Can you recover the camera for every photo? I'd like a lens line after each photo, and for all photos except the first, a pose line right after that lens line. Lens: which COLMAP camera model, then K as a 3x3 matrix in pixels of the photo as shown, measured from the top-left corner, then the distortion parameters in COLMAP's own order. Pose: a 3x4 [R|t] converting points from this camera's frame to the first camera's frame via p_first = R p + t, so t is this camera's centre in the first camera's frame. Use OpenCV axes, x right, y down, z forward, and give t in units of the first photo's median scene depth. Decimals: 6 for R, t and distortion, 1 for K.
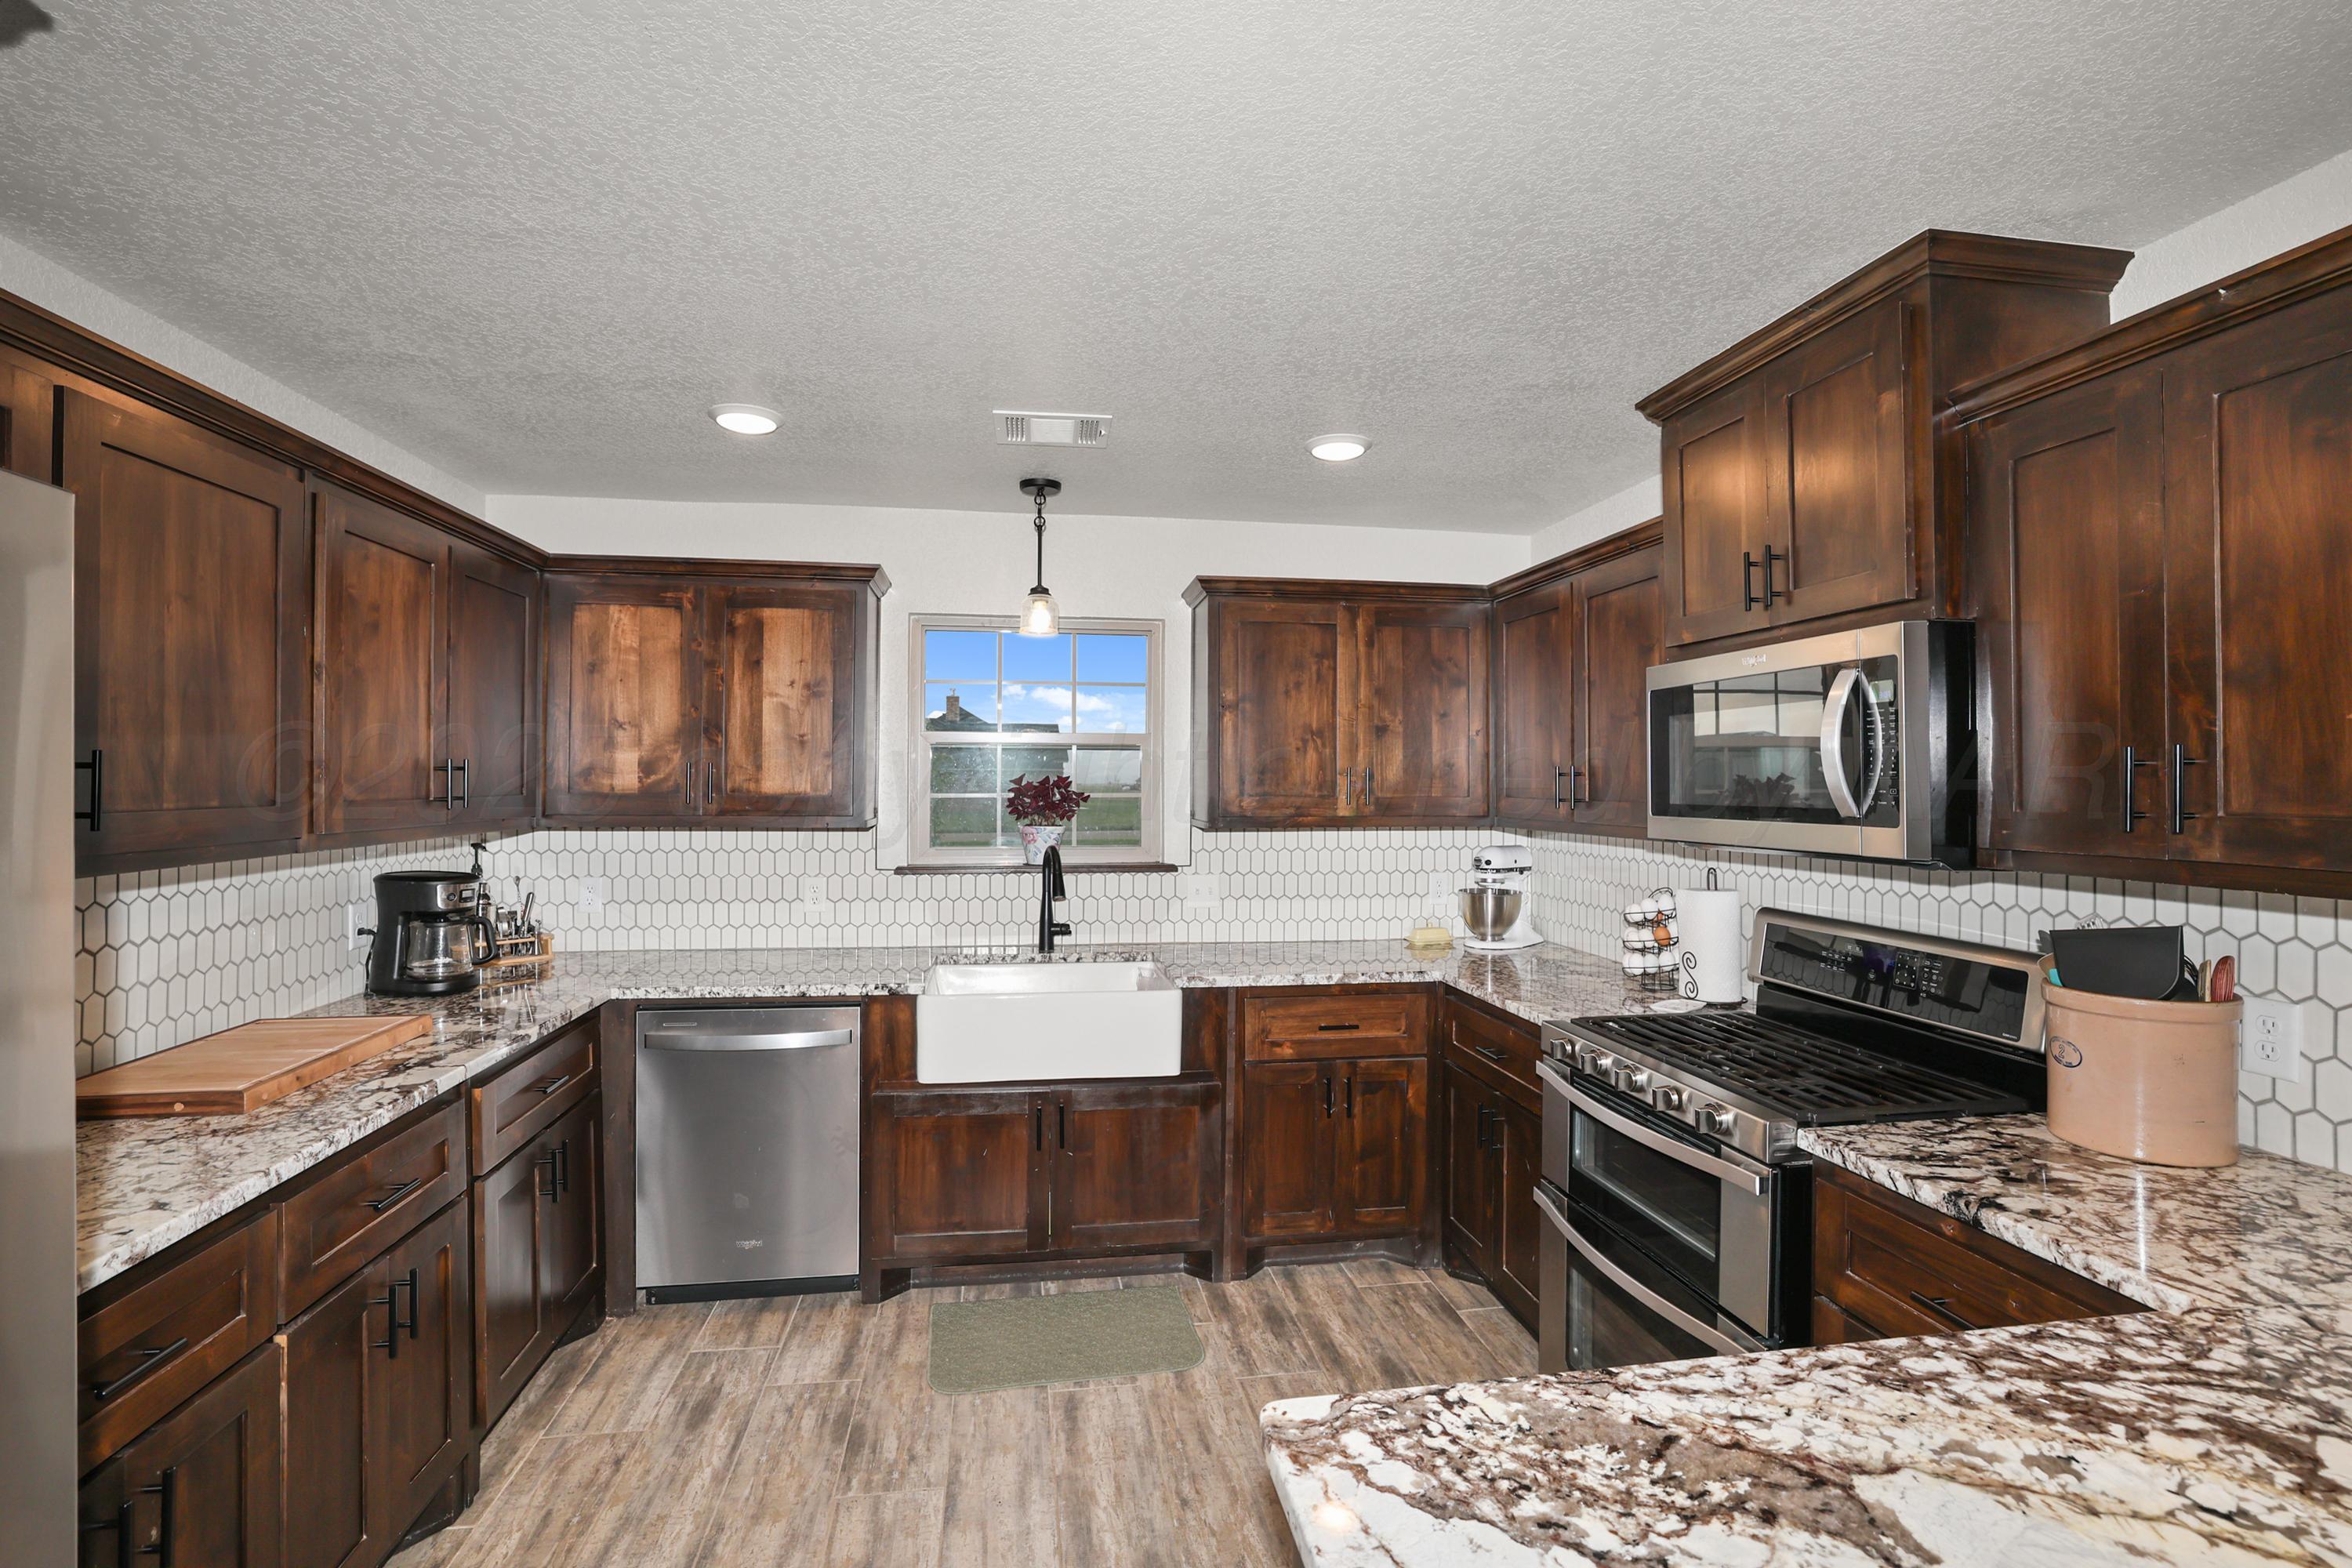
lens RADIAL K [[1039.1, 0, 1159.9], [0, 1039.1, 774.6], [0, 0, 1]] dist [-0.026004, 0.000603]
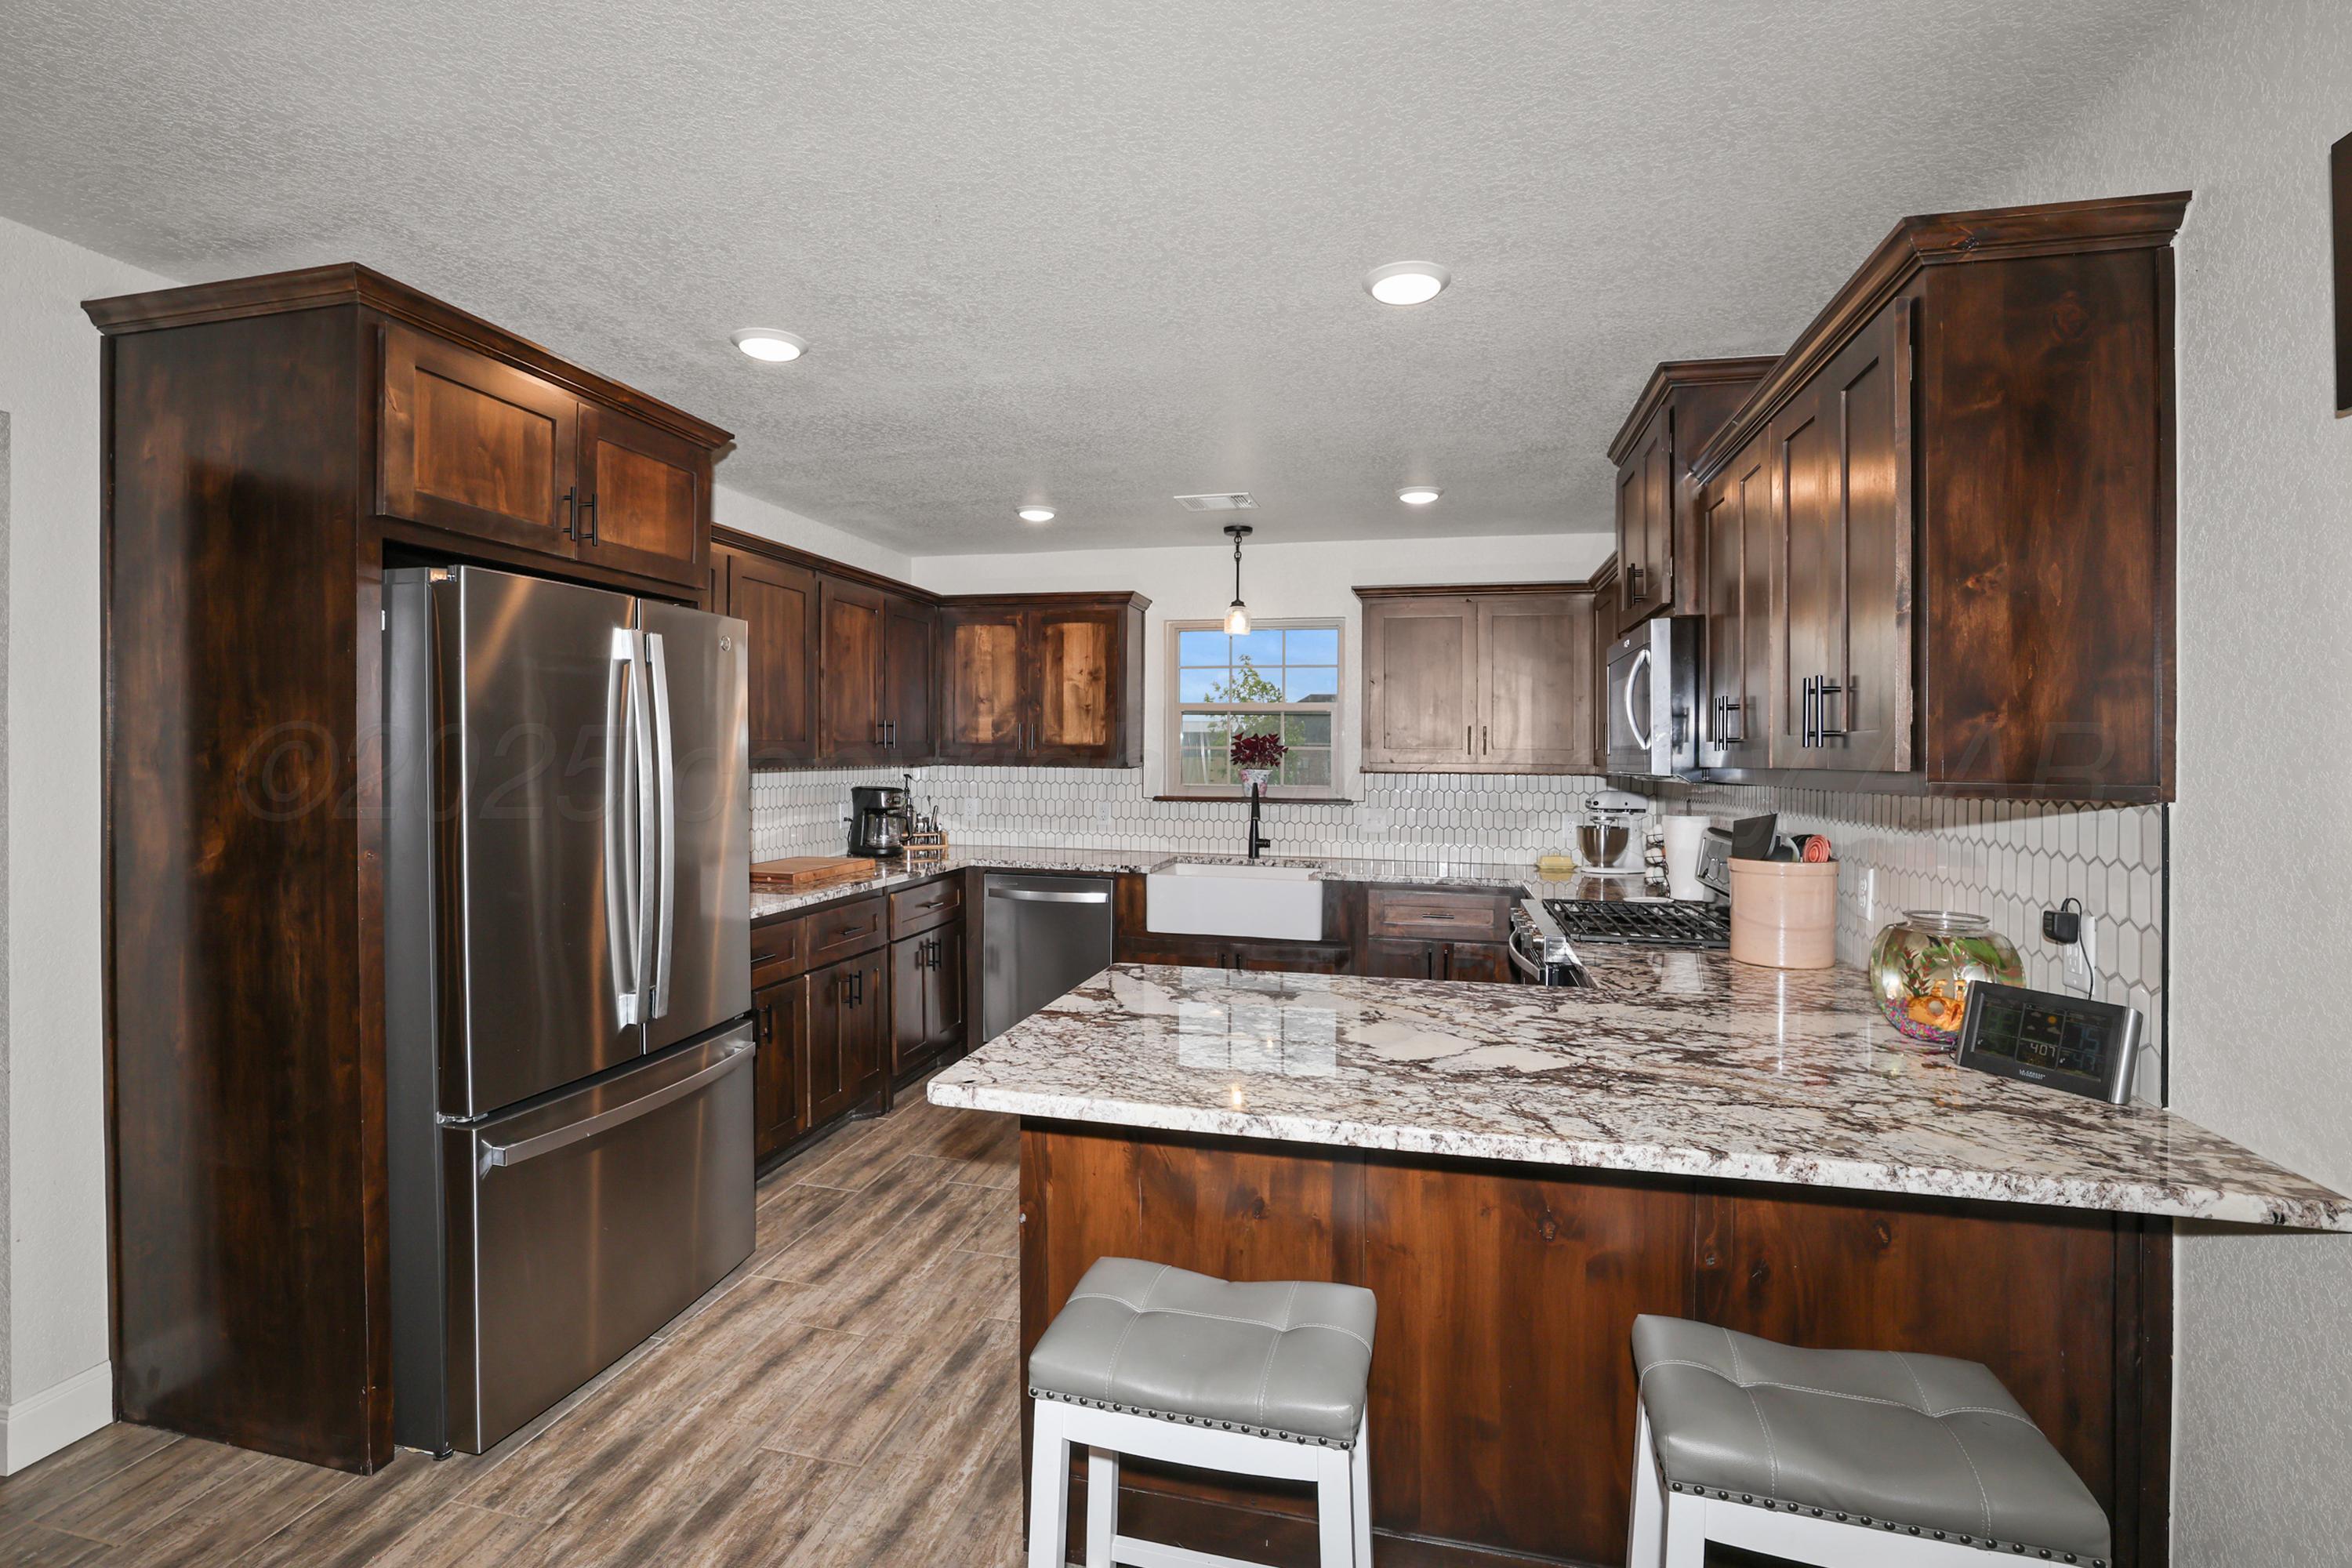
lens RADIAL K [[1046.0, 0, 1176.0], [0, 1046.0, 784.0], [0, 0, 1]] dist [-0.040313, 0.000044]
pose [[0.931405, 0.016112, -0.363629, 0.349801], [-0.004724, 0.999471, 0.032184, 0.028174], [0.363955, -0.028258, 0.930988, -0.403067]]
